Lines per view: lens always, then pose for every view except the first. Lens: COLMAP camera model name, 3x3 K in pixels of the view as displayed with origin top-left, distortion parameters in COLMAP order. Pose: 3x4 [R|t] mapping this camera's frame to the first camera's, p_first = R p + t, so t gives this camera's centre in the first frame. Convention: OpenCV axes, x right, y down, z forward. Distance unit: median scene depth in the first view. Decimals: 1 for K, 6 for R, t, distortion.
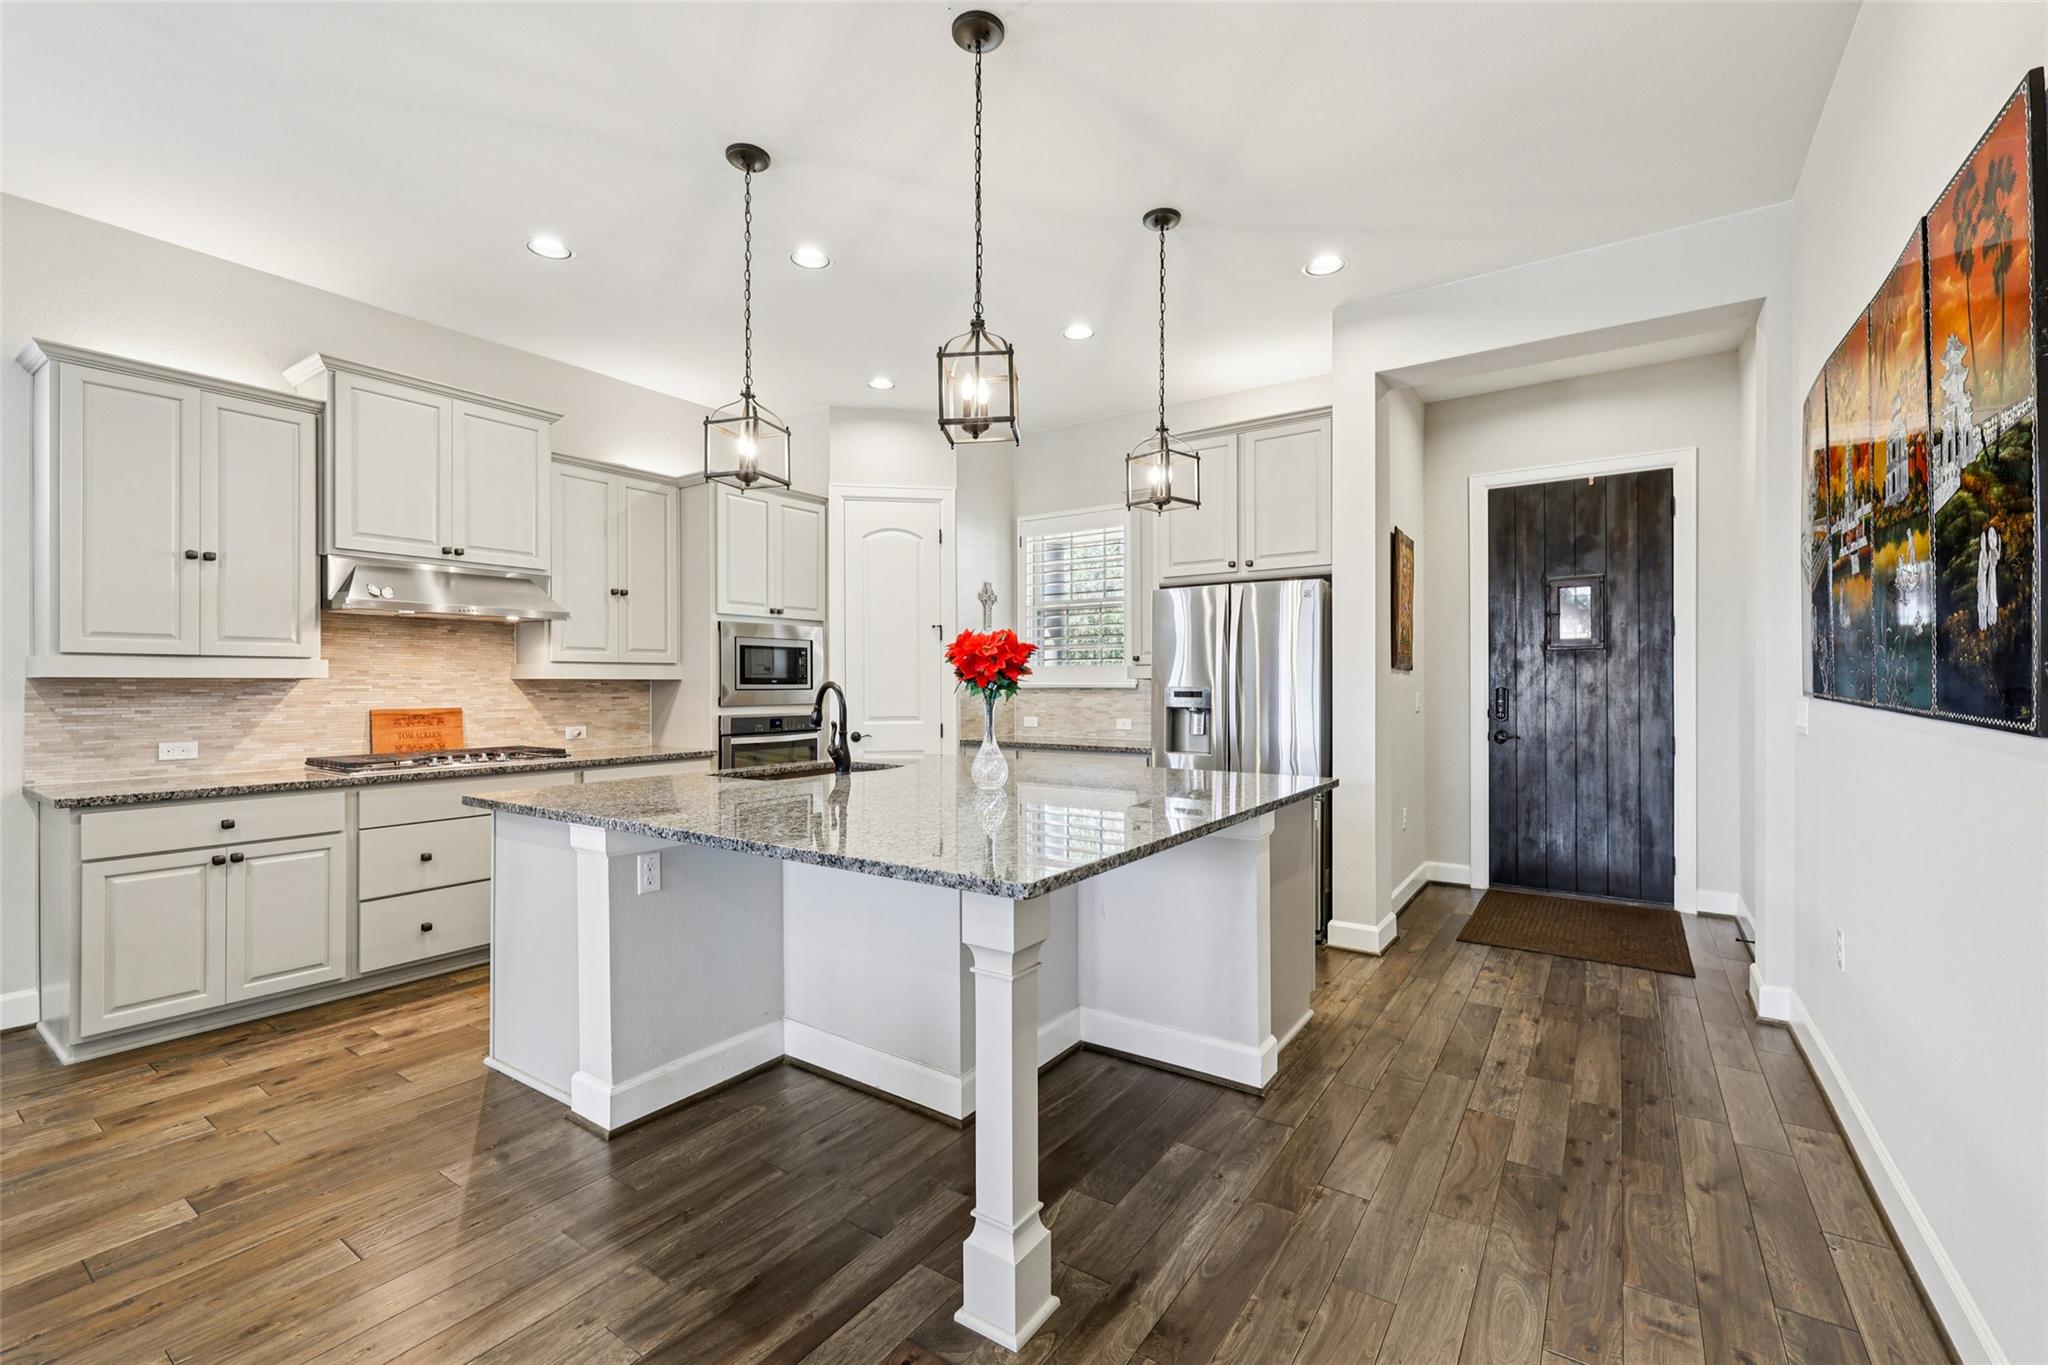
lens RADIAL K [[859.3, 0, 1026.6], [0, 859.3, 679.1], [0, 0, 1]] dist [-0.000363, 0.000242]
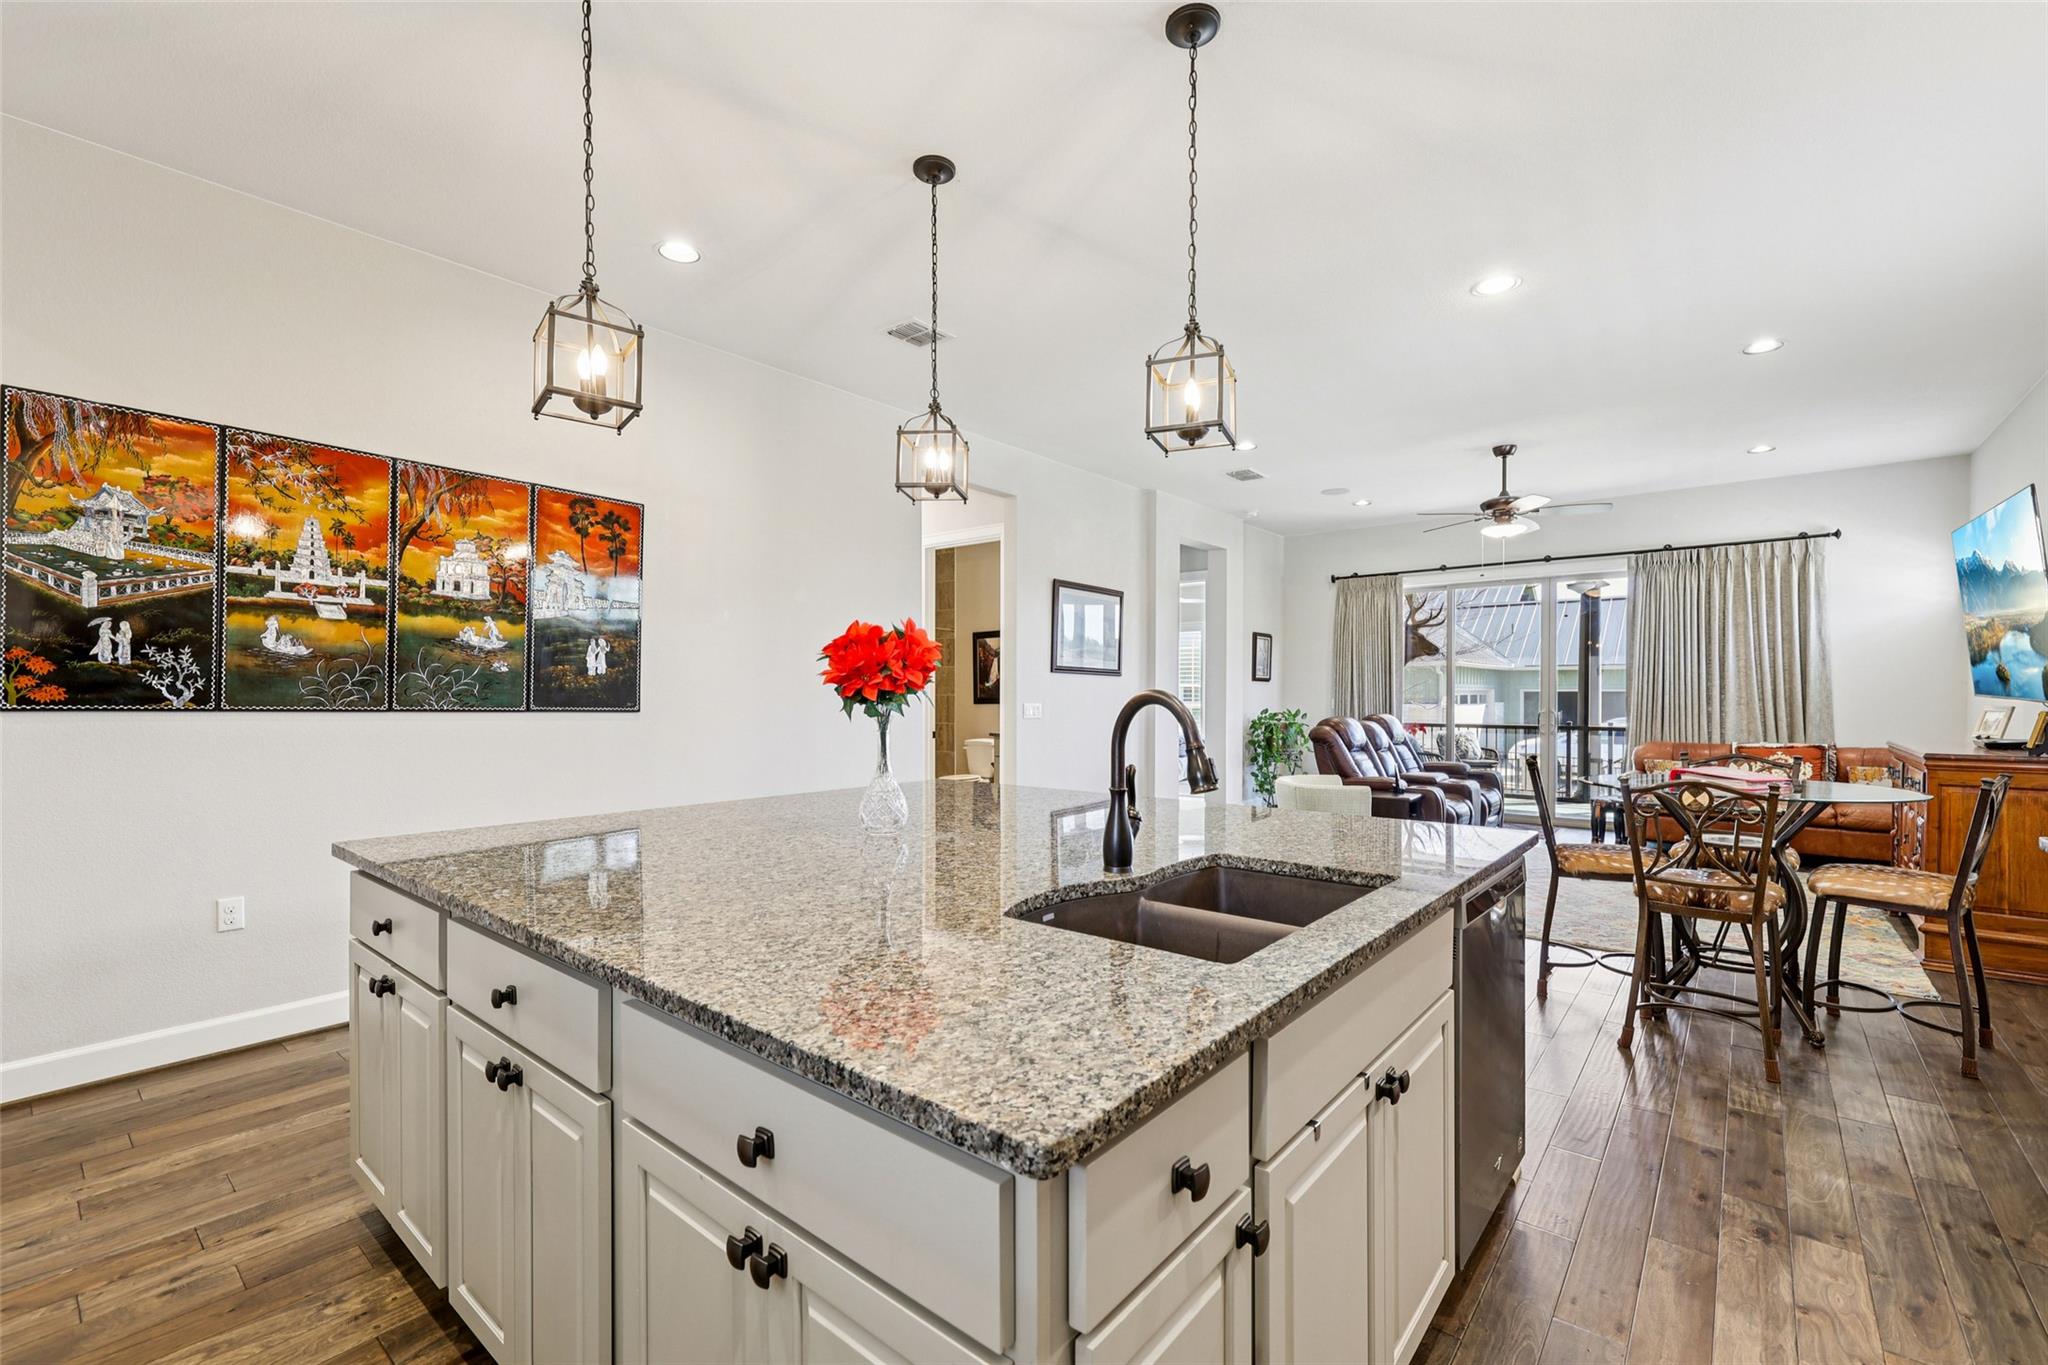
lens RADIAL K [[873.5, 0, 1028.1], [0, 873.5, 703.0], [0, 0, 1]] dist [-0.000018, 0.000398]
pose [[-0.996279, 0.000368, 0.086188, -0.170335], [0.000929, 0.999979, 0.006470, 0.005067], [-0.086184, 0.006526, -0.996258, 1.277250]]
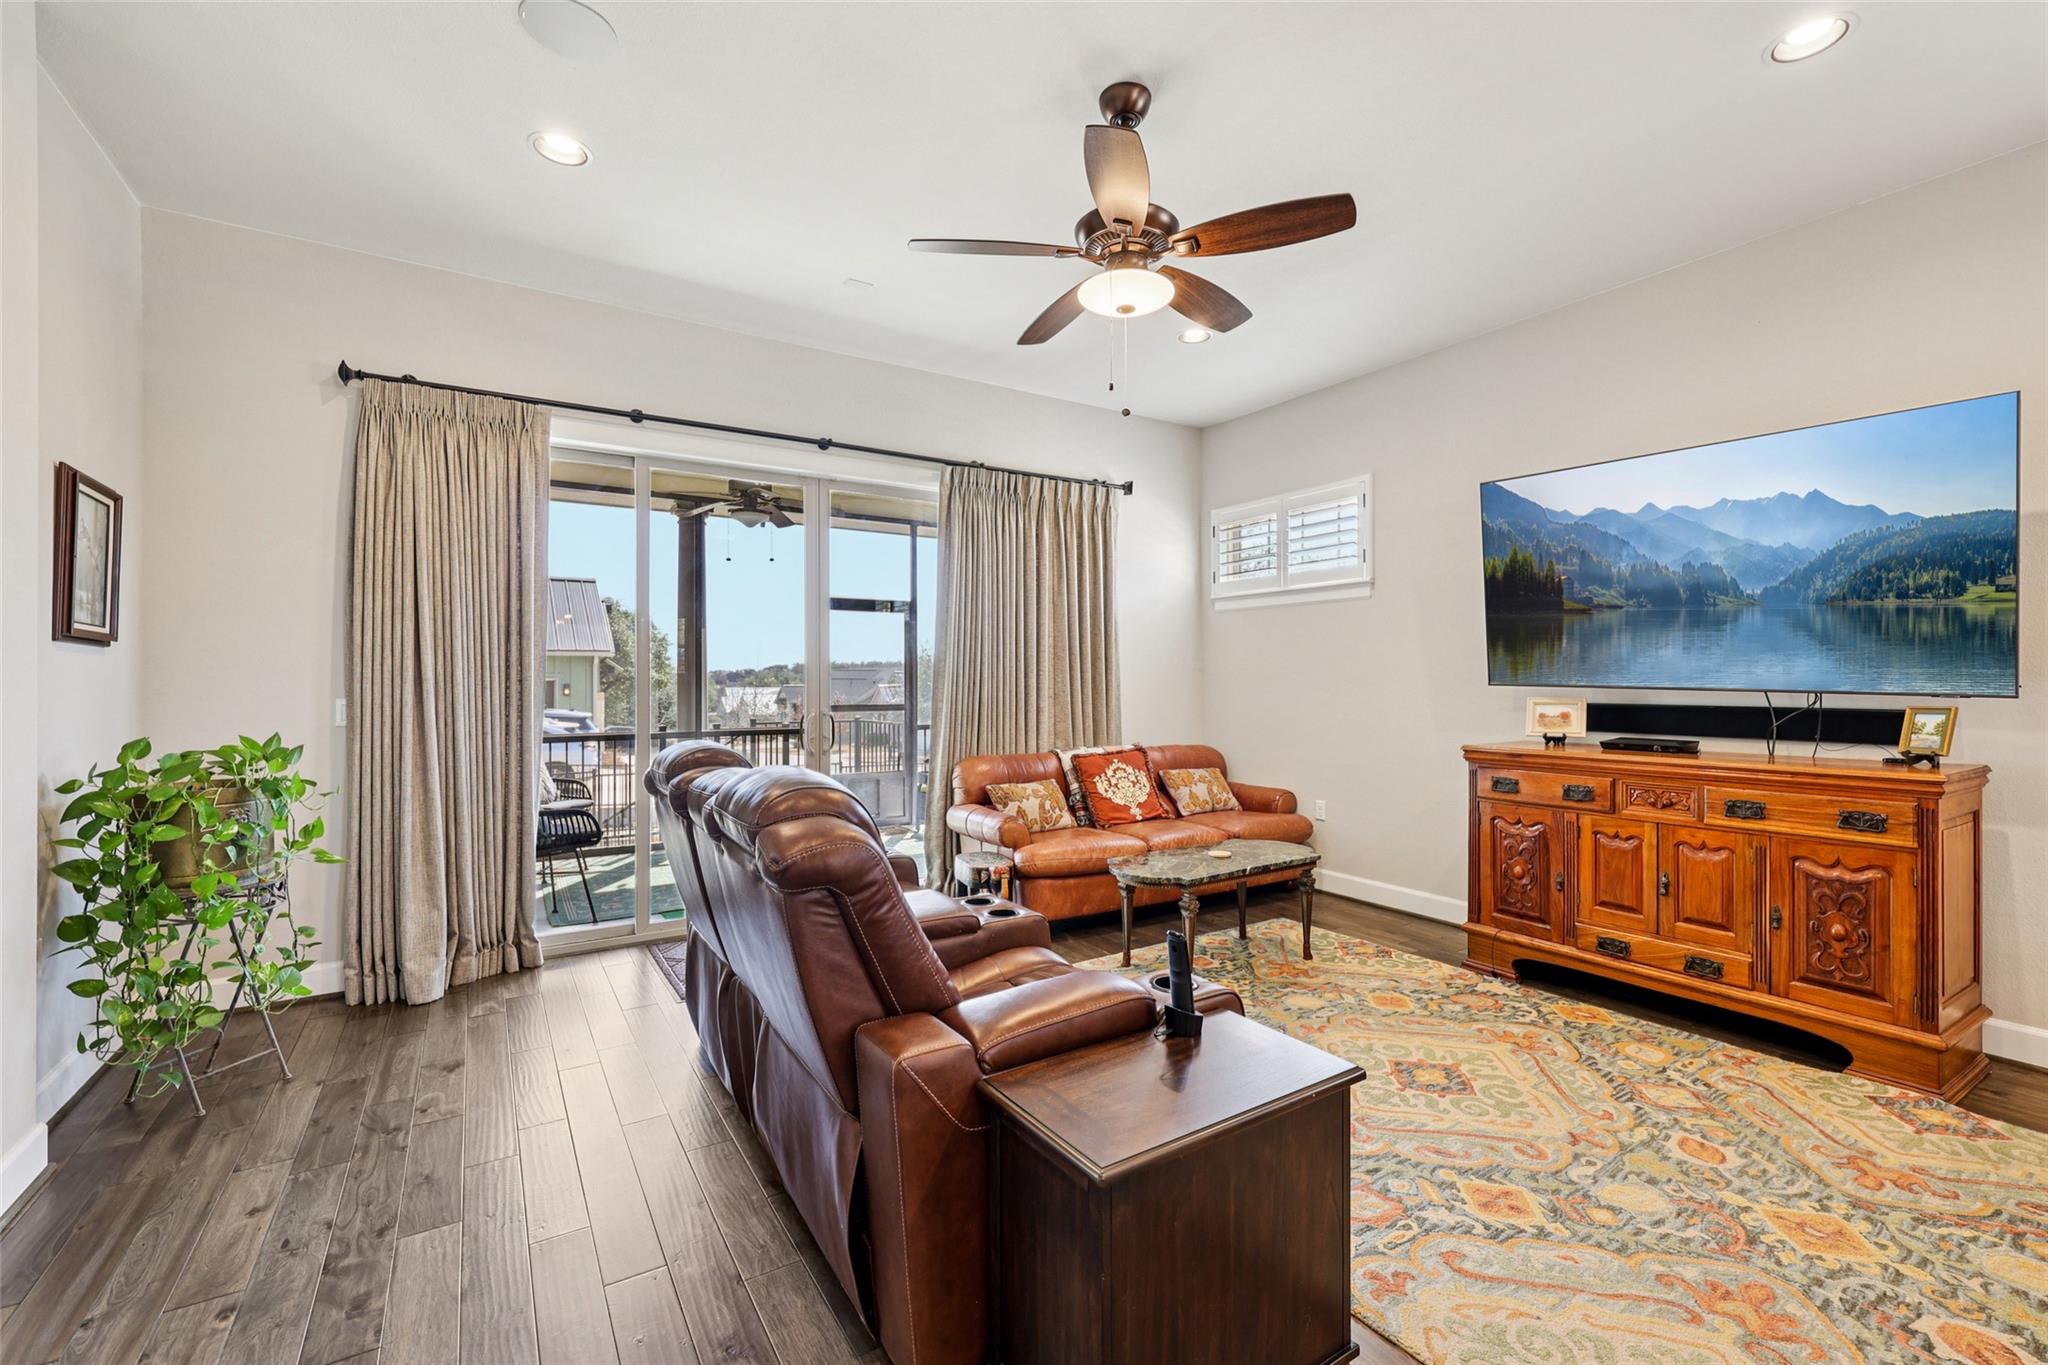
lens RADIAL K [[867.2, 0, 1032.6], [0, 867.2, 679.2], [0, 0, 1]] dist [-0.000067, 0.000509]
pose [[-0.384580, -0.000148, -0.923091, -0.252463], [0.006342, 0.999976, -0.002803, -0.002852], [0.923070, -0.006932, -0.384570, -0.145477]]
